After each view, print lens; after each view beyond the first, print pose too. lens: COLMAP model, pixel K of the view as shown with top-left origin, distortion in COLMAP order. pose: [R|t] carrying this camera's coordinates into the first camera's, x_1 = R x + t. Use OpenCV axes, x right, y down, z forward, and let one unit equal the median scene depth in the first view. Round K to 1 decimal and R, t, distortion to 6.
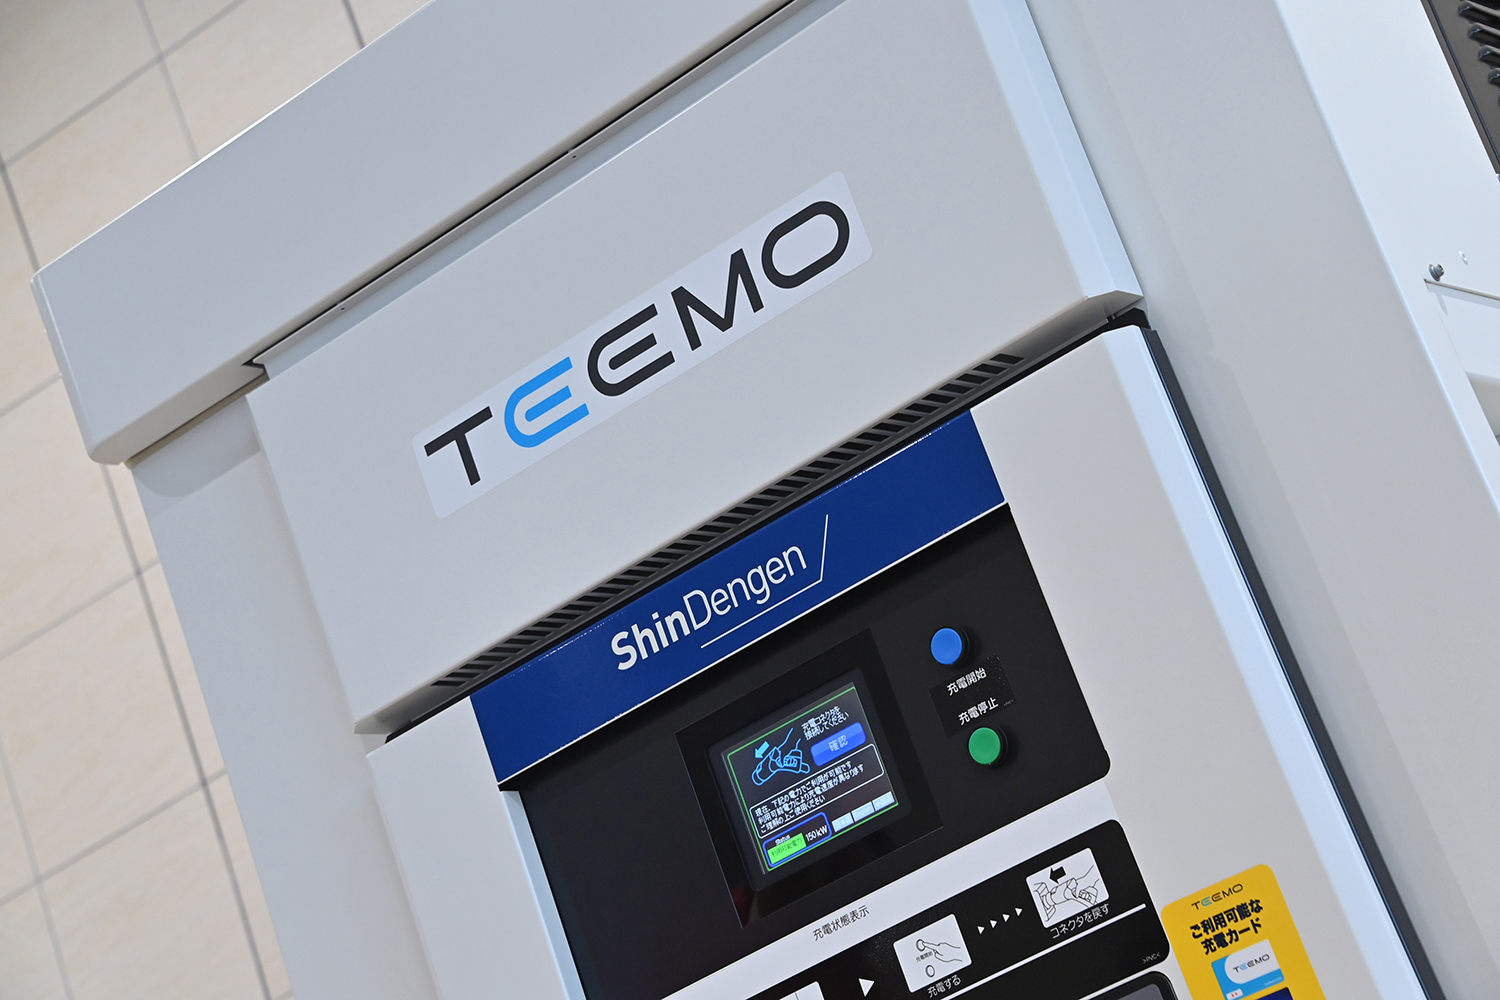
lens RADIAL K [[3623.5, 0, 748.5], [0, 3623.5, 499.7], [0, 0, 1]] dist [0.663451, 0.000000]
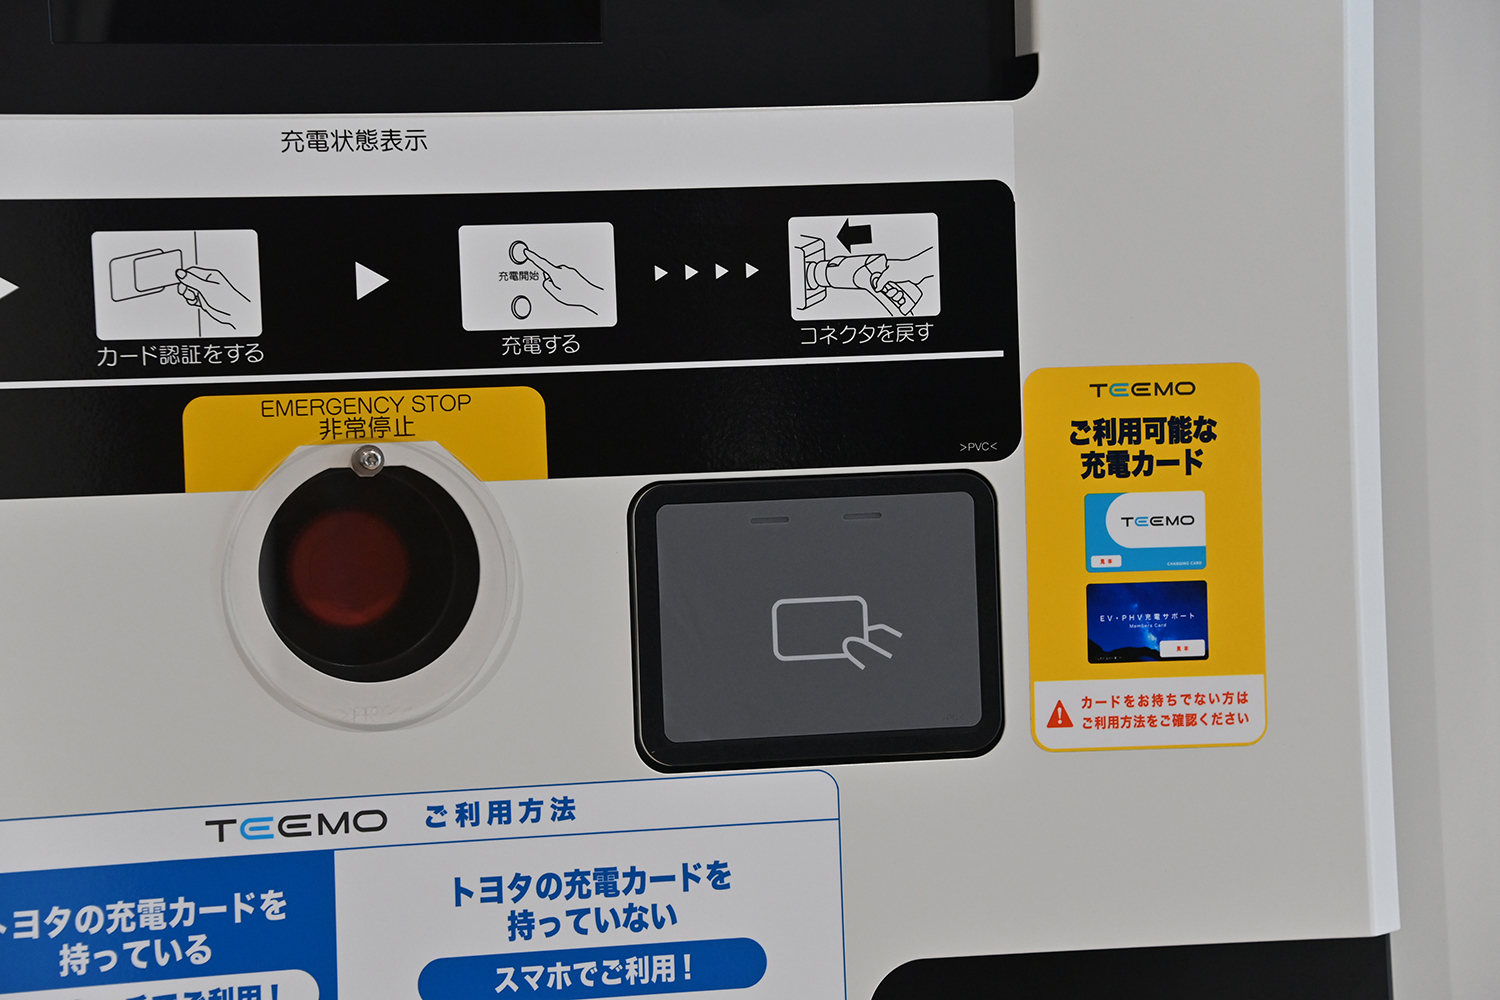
lens RADIAL K [[5813.7, 0, 749.3], [0, 5813.7, 498.1], [0, 0, 1]] dist [1.727565, 0.000000]
pose [[0.586616, 0.277386, 0.760880, -0.542011], [-0.412526, 0.910838, -0.014010, 0.153697], [-0.696925, -0.305664, 0.648741, 0.463243]]
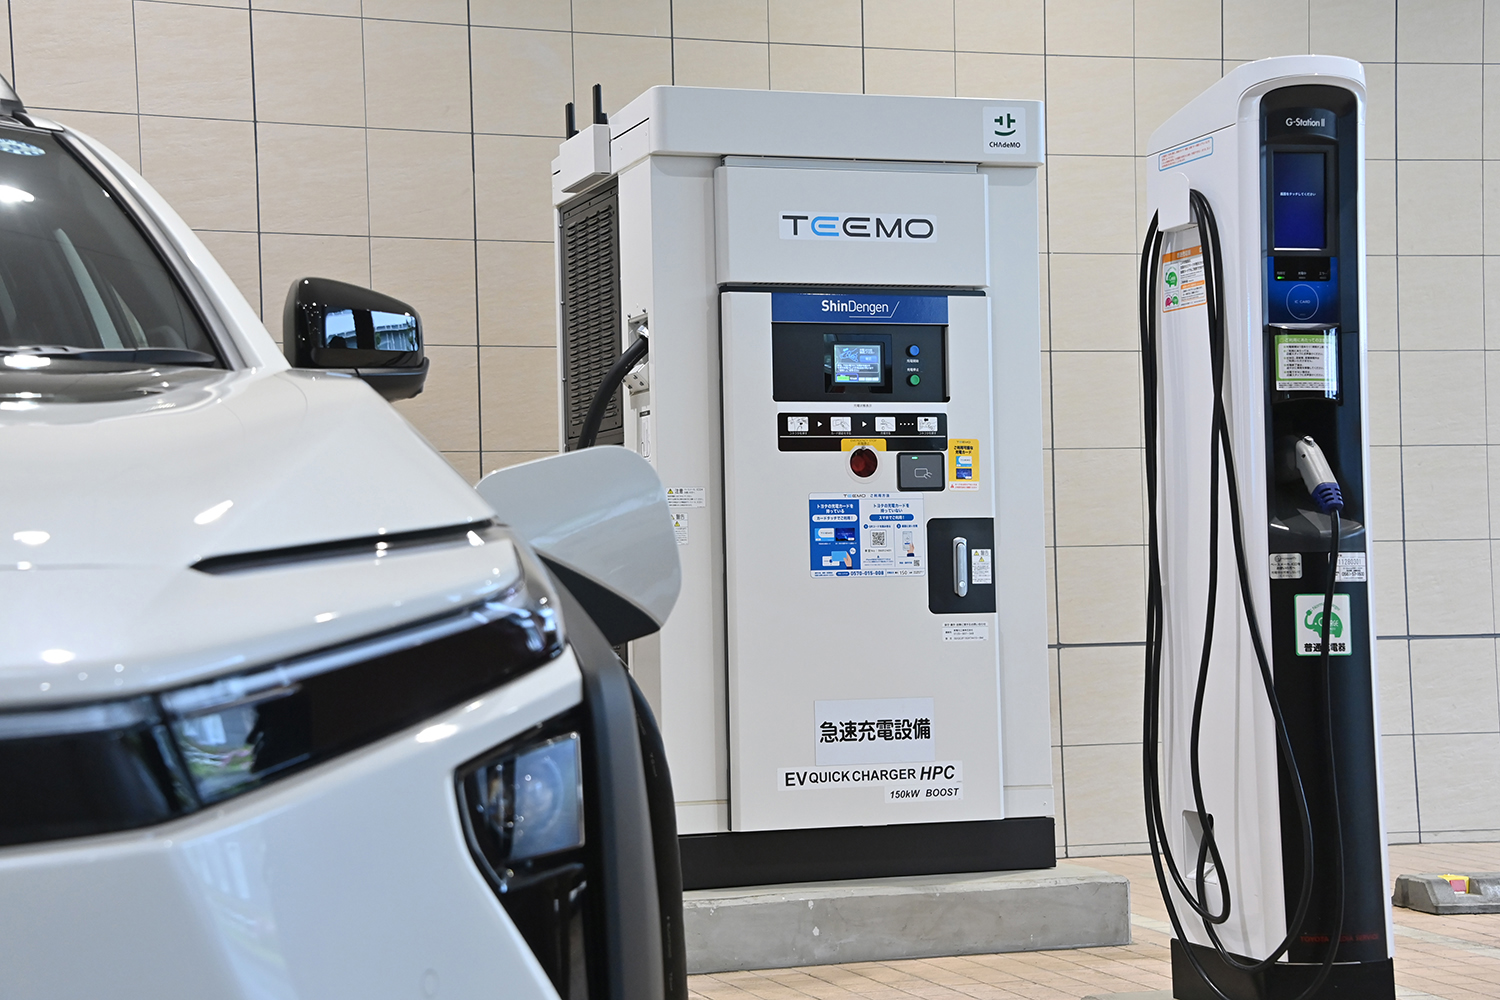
lens RADIAL K [[2749.9, 0, 747.5], [0, 2749.9, 498.7], [0, 0, 1]] dist [0.395127, 0.000000]
pose [[0.519675, 0.334679, 0.786084, -2.244756], [-0.419708, 0.901411, -0.106314, 0.560192], [-0.744166, -0.274677, 0.608908, -0.634689]]
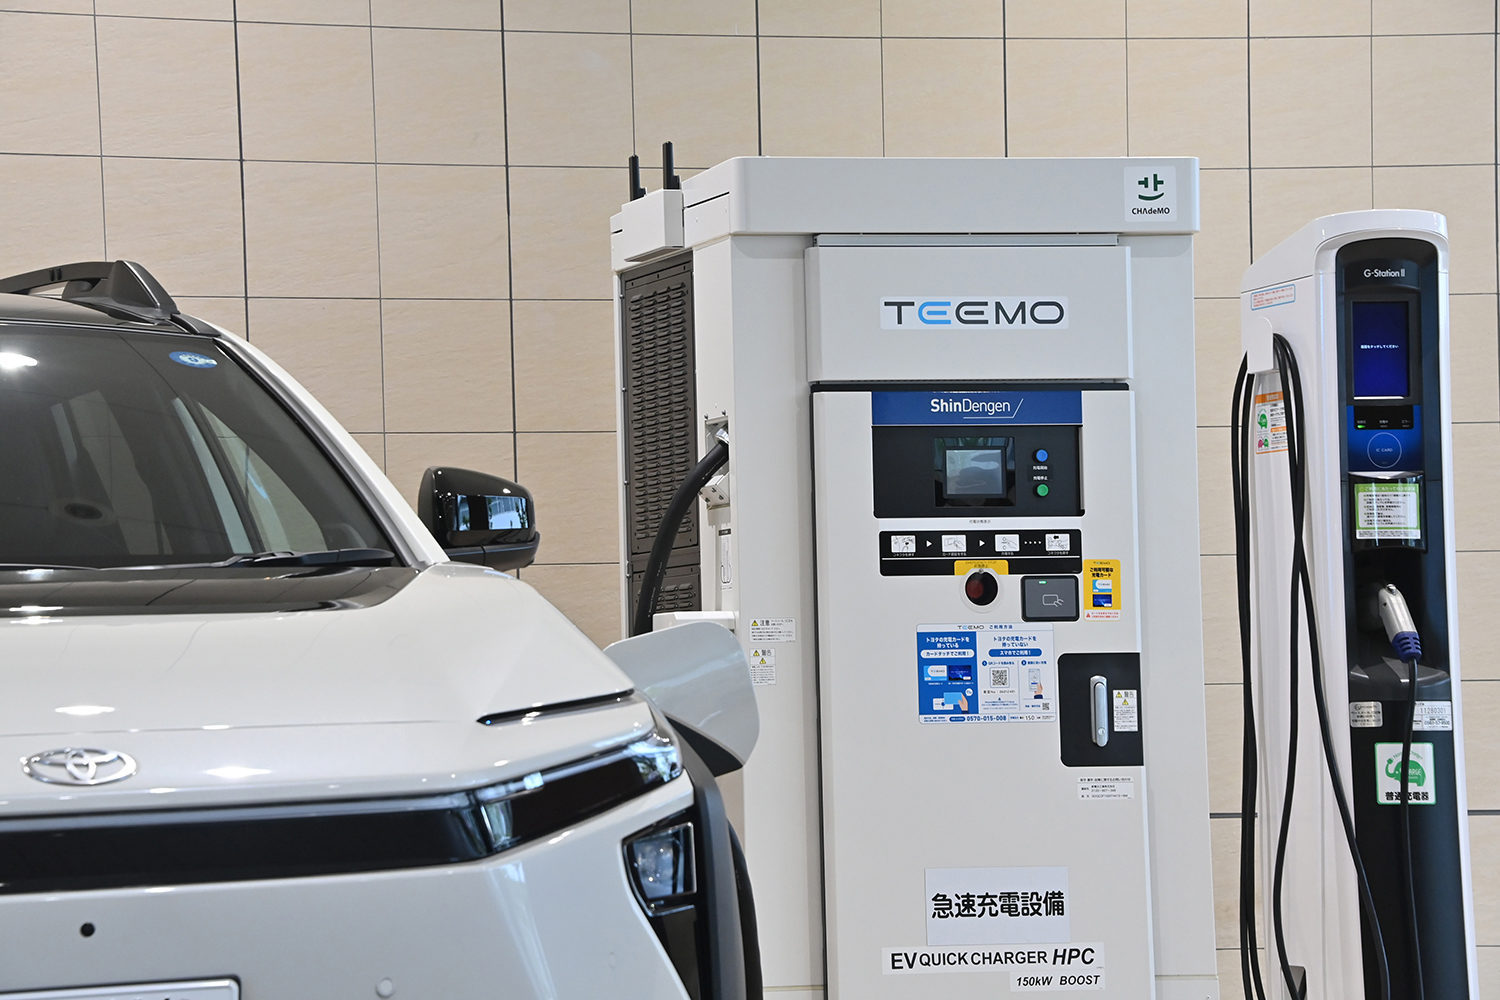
lens RADIAL K [[5813.7, 0, 736.5], [0, 5813.7, 502.9], [0, 0, 1]] dist [1.727565, 0.000000]
pose [[0.546733, 0.338961, 0.765629, -4.043630], [-0.419574, 0.902217, -0.099815, 0.710097], [-0.724597, -0.266666, 0.635491, -2.076458]]
